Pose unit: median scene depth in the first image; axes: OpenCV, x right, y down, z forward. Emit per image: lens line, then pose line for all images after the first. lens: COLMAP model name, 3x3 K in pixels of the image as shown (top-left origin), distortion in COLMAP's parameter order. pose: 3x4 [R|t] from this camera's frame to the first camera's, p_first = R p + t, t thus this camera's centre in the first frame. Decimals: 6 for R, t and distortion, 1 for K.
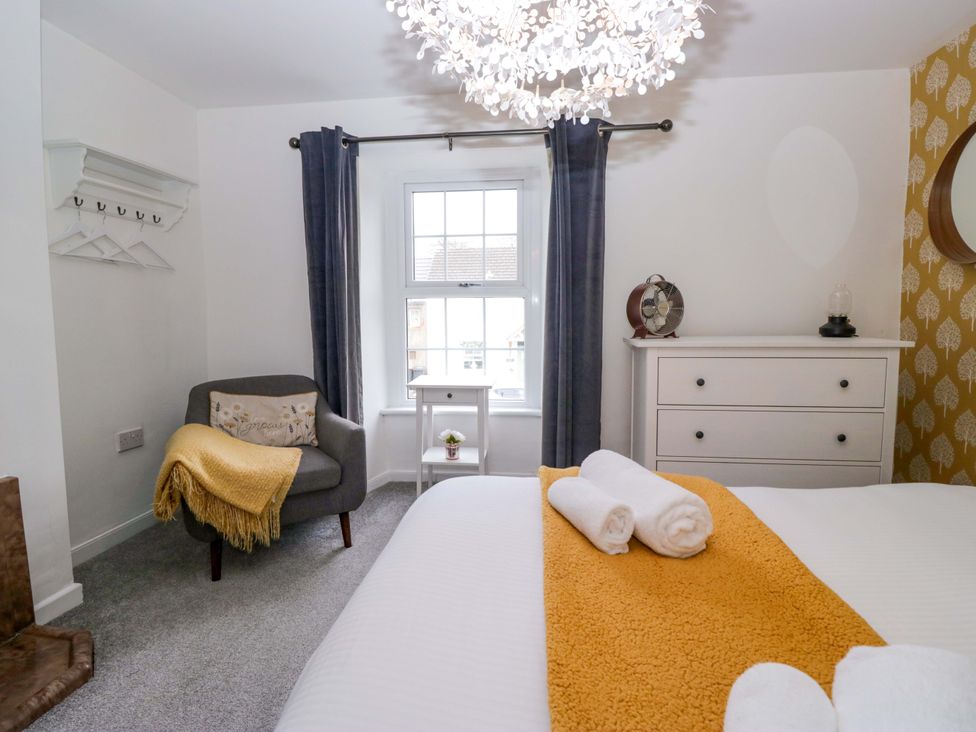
lens RADIAL K [[509.5, 0, 487.5], [0, 509.5, 354.8], [0, 0, 1]] dist [0.000881, -0.013855]
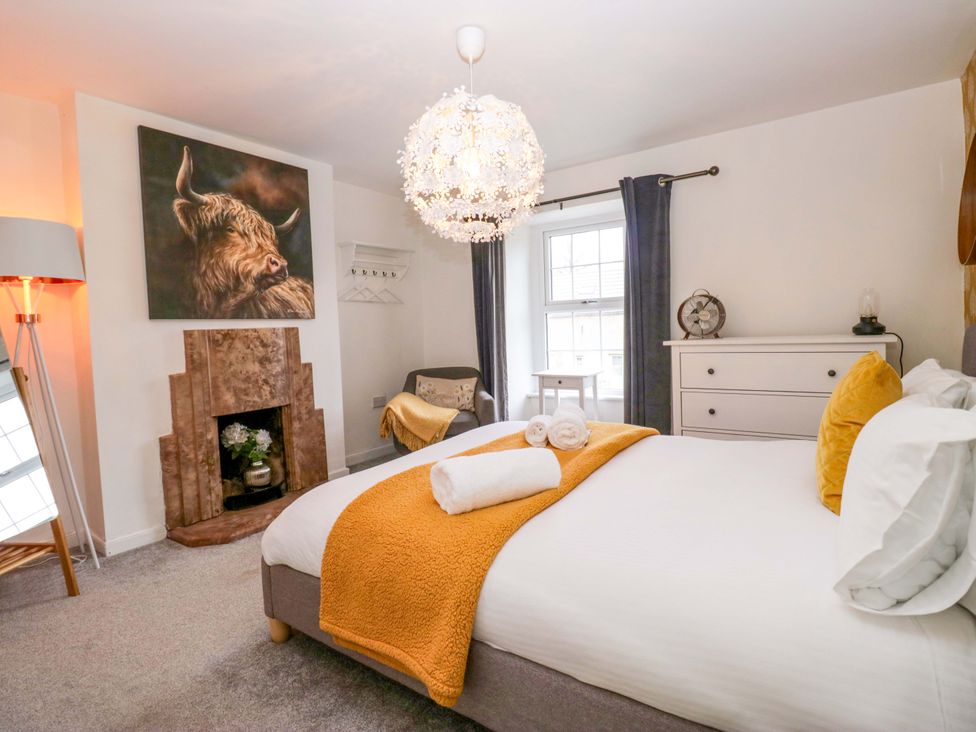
lens RADIAL K [[509.5, 0, 487.5], [0, 509.5, 354.8], [0, 0, 1]] dist [0.000881, -0.013855]
pose [[0.882037, -0.002270, -0.471176, 0.452660], [-0.006264, 0.999844, -0.016543, 0.031280], [0.471139, 0.017544, 0.881884, -0.374157]]
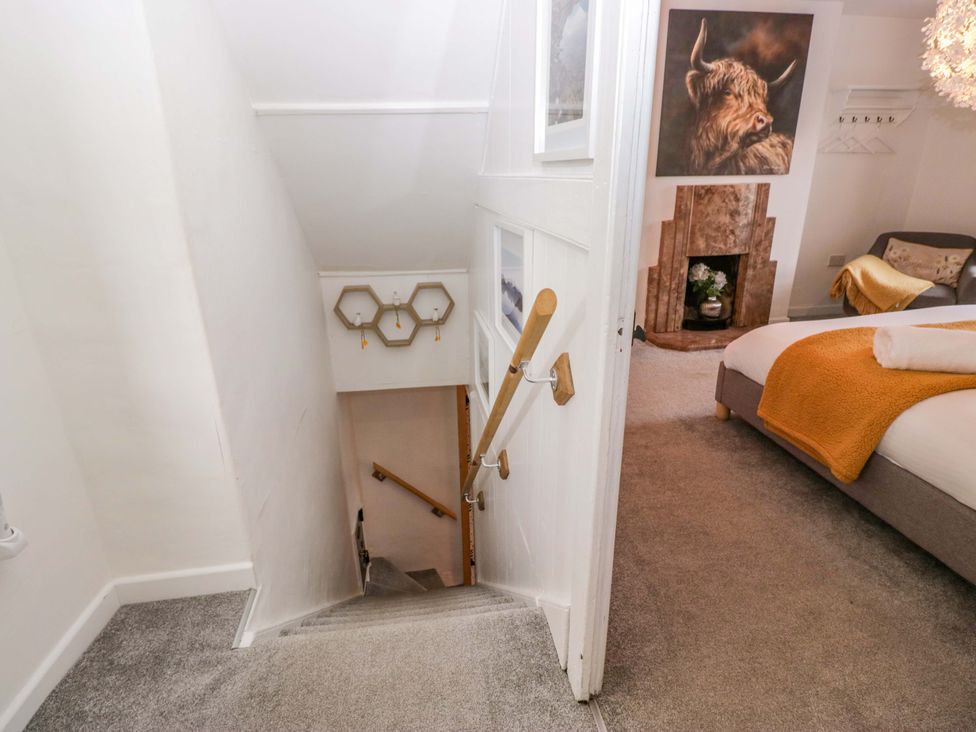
lens RADIAL K [[509.5, 0, 487.5], [0, 509.5, 354.8], [0, 0, 1]] dist [0.000881, -0.013855]
pose [[0.272815, 0.323378, -0.906090, 0.639211], [-0.058182, 0.945638, 0.319975, -0.013643], [0.960306, -0.034576, 0.276799, -0.626511]]
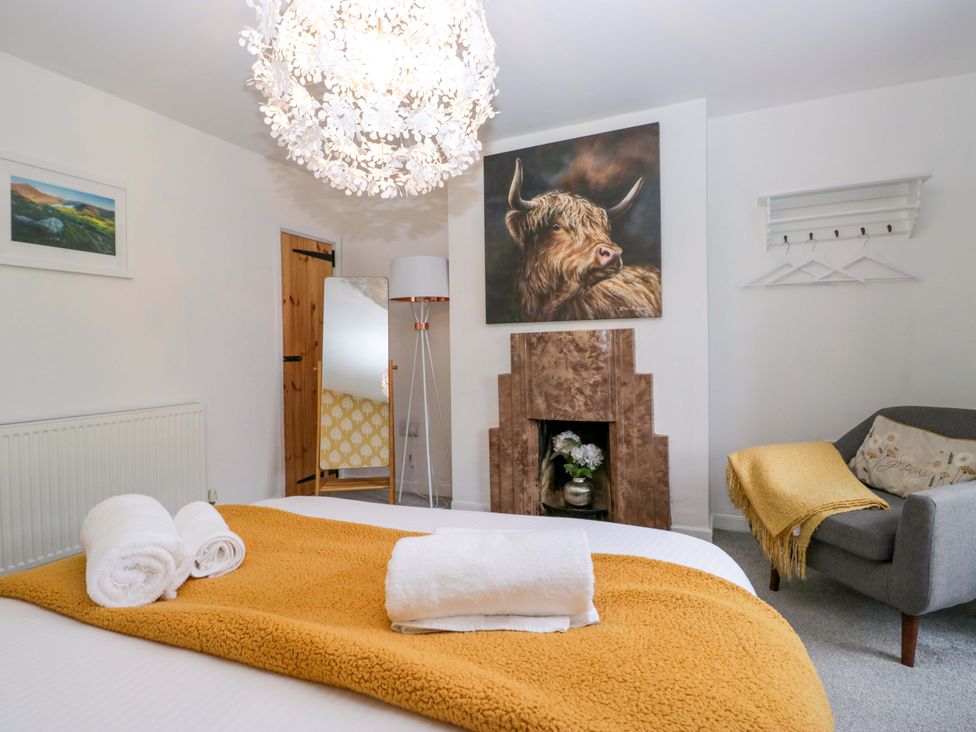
lens RADIAL K [[509.5, 0, 487.5], [0, 509.5, 354.8], [0, 0, 1]] dist [0.000881, -0.013855]
pose [[-0.299960, 0.024738, -0.953631, 0.498408], [-0.051654, 0.997776, 0.042131, -0.034403], [0.952552, 0.061896, -0.298015, 0.602729]]
